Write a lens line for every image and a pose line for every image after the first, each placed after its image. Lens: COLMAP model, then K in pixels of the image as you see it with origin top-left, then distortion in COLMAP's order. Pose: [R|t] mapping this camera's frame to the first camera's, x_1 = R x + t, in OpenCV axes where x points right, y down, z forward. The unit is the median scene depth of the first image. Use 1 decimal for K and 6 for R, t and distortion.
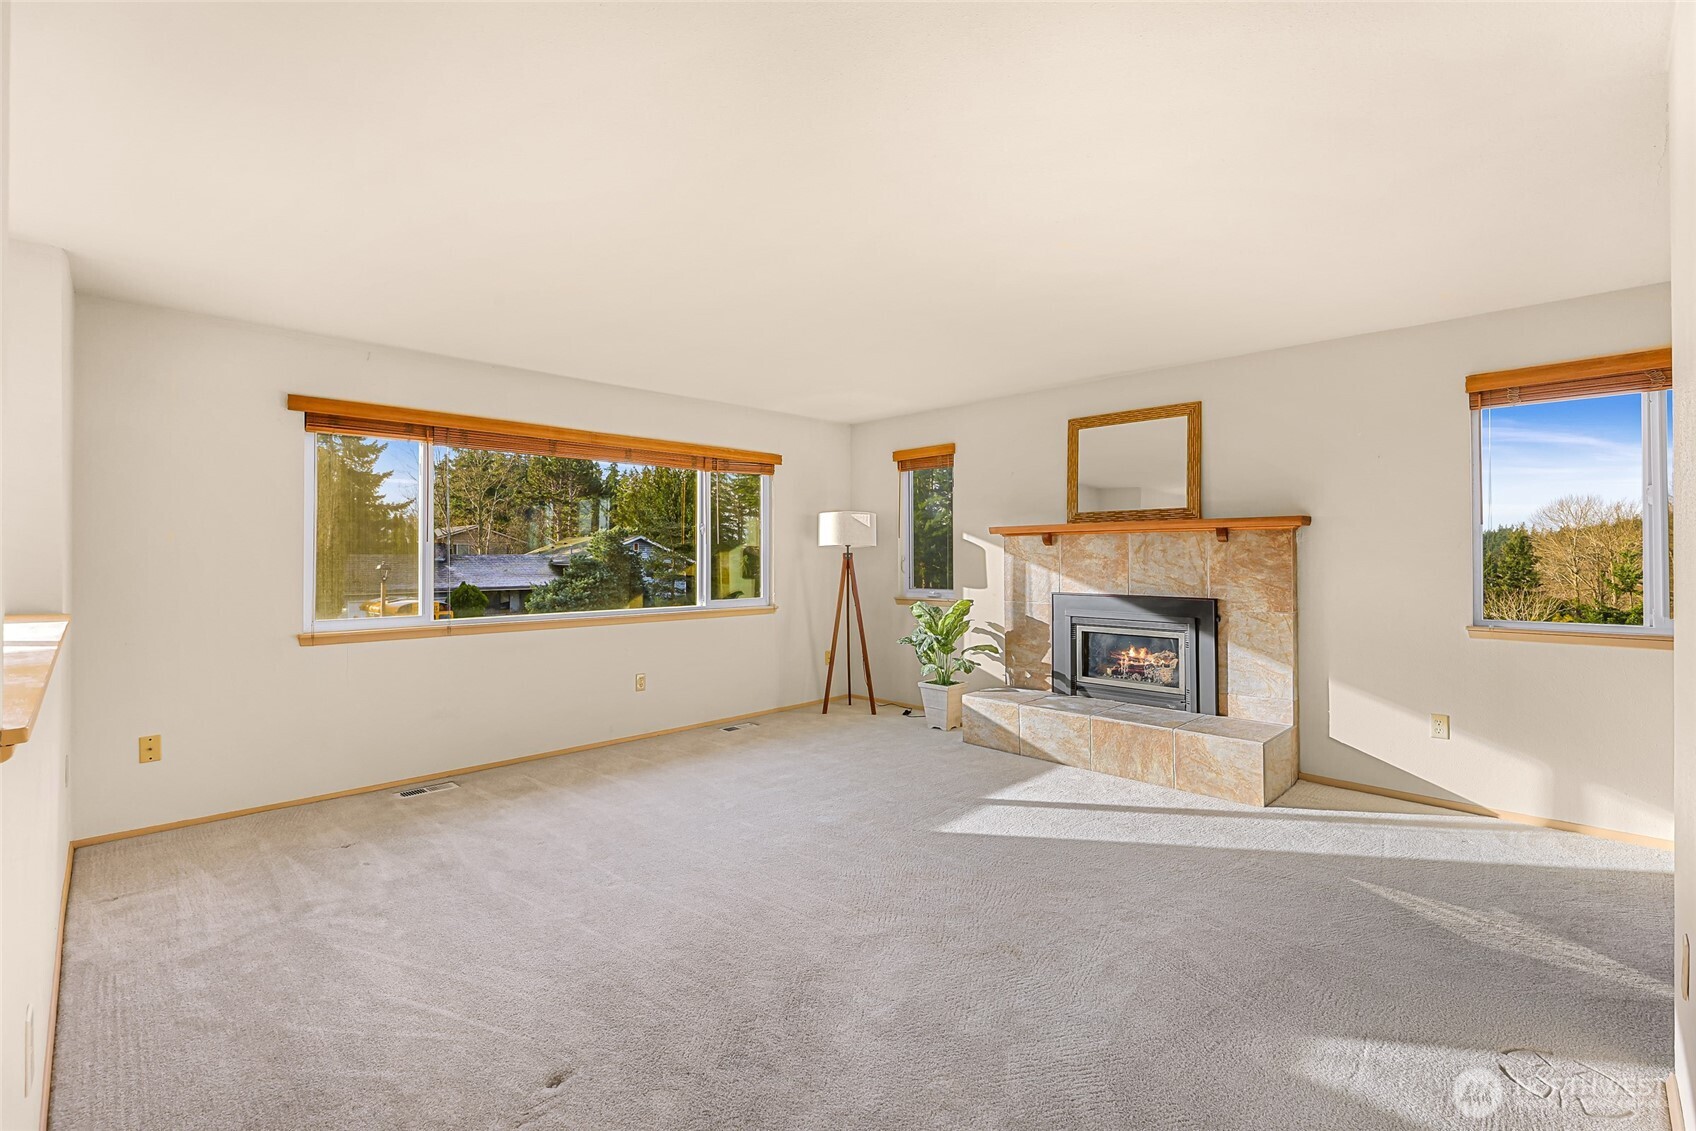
lens RADIAL K [[764.5, 0, 843.8], [0, 764.5, 555.5], [0, 0, 1]] dist [0.020231, 0.000050]
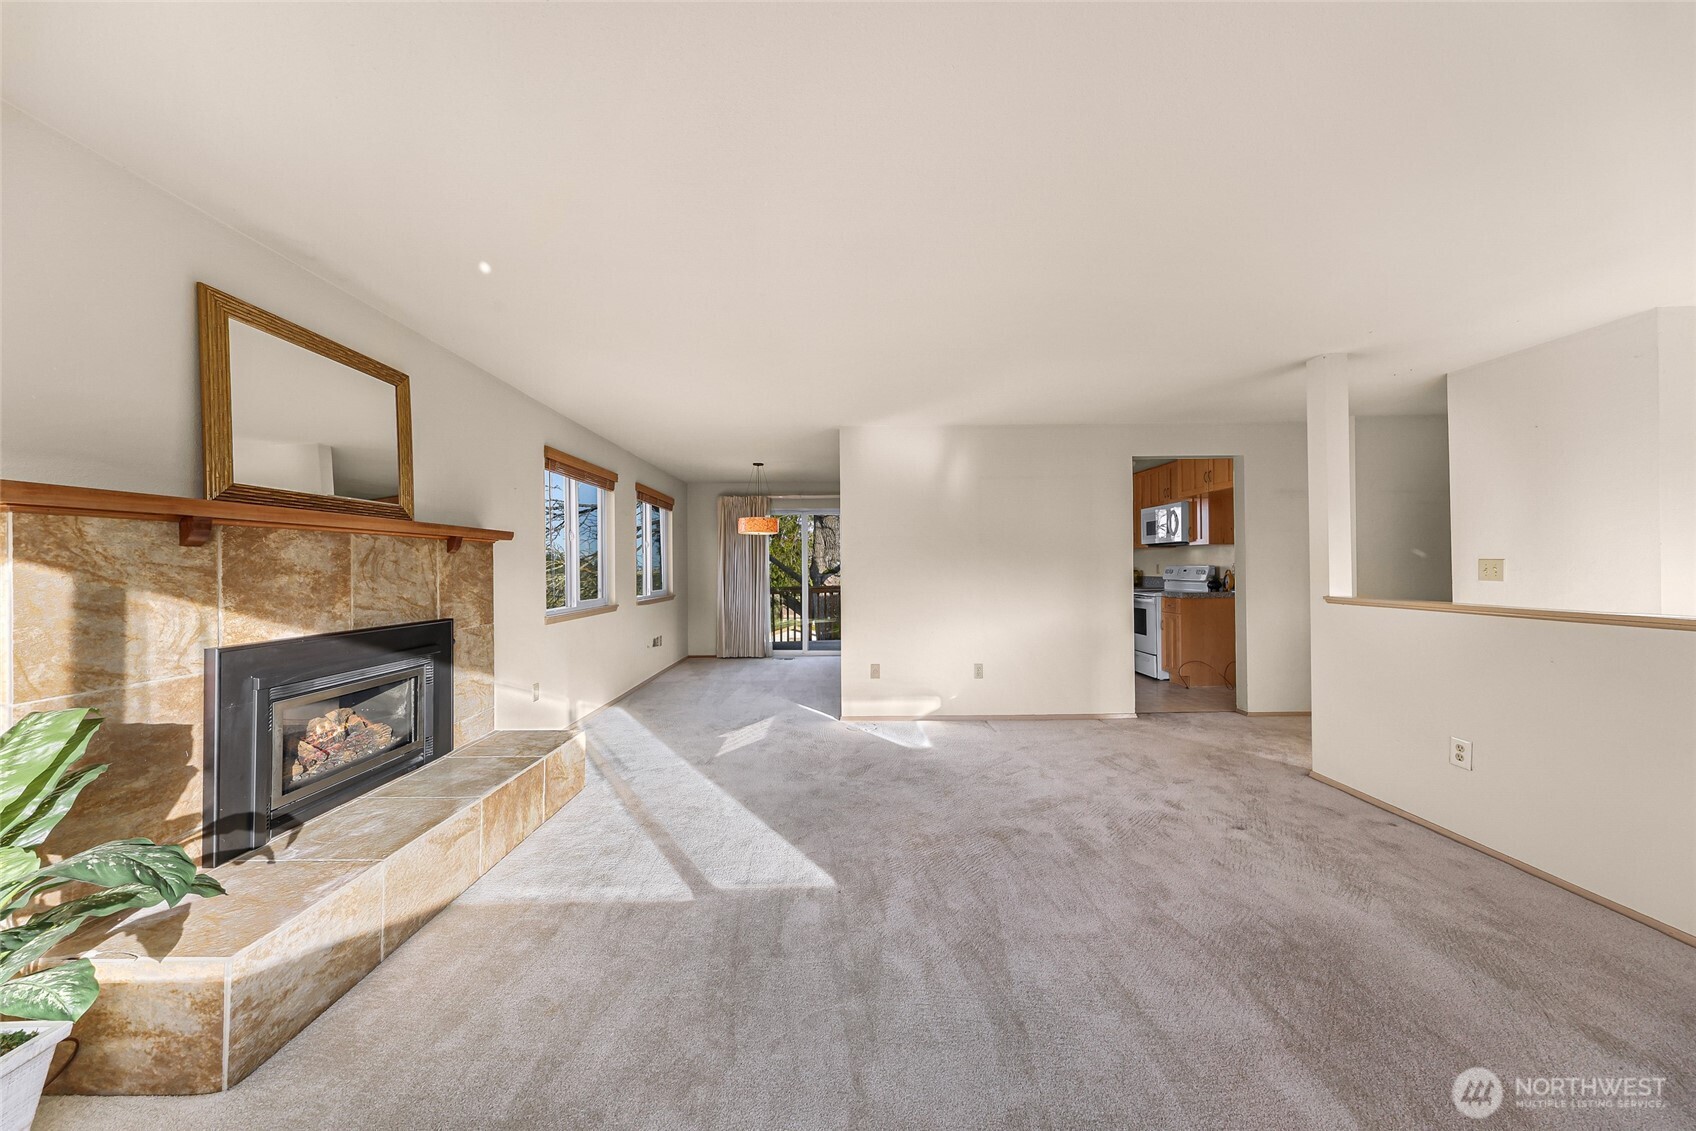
lens RADIAL K [[550.2, 0, 853.8], [0, 550.2, 561.6], [0, 0, 1]] dist [0.000458, 0.000092]
pose [[-0.733696, 0.013912, 0.679336, -0.249100], [0.008412, 0.999900, -0.011391, 0.002920], [-0.679426, -0.002643, -0.733739, 1.047863]]
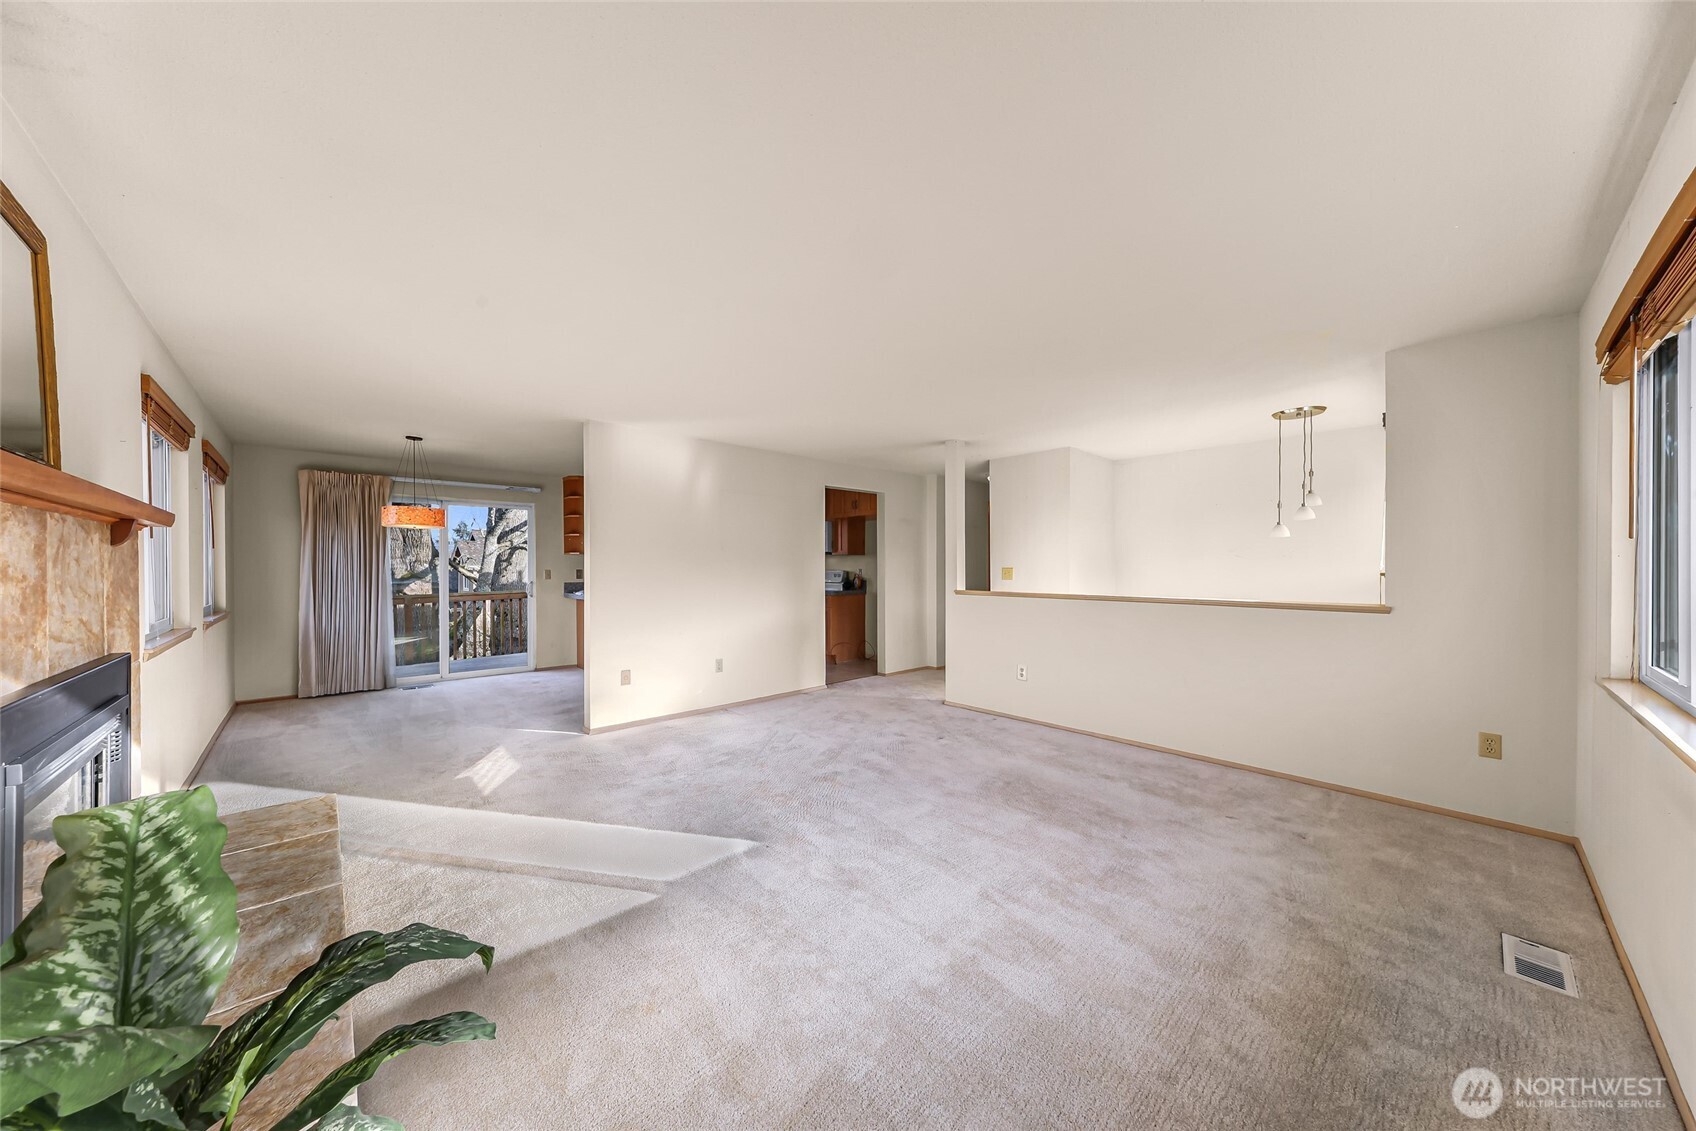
lens RADIAL K [[554.0, 0, 843.1], [0, 554.0, 569.5], [0, 0, 1]] dist [0.000405, 0.000014]
pose [[-0.999777, 0.003287, 0.020867, -0.019696], [0.003299, 0.999994, 0.000514, 0.000662], [-0.020865, 0.000583, -0.999782, 1.254043]]
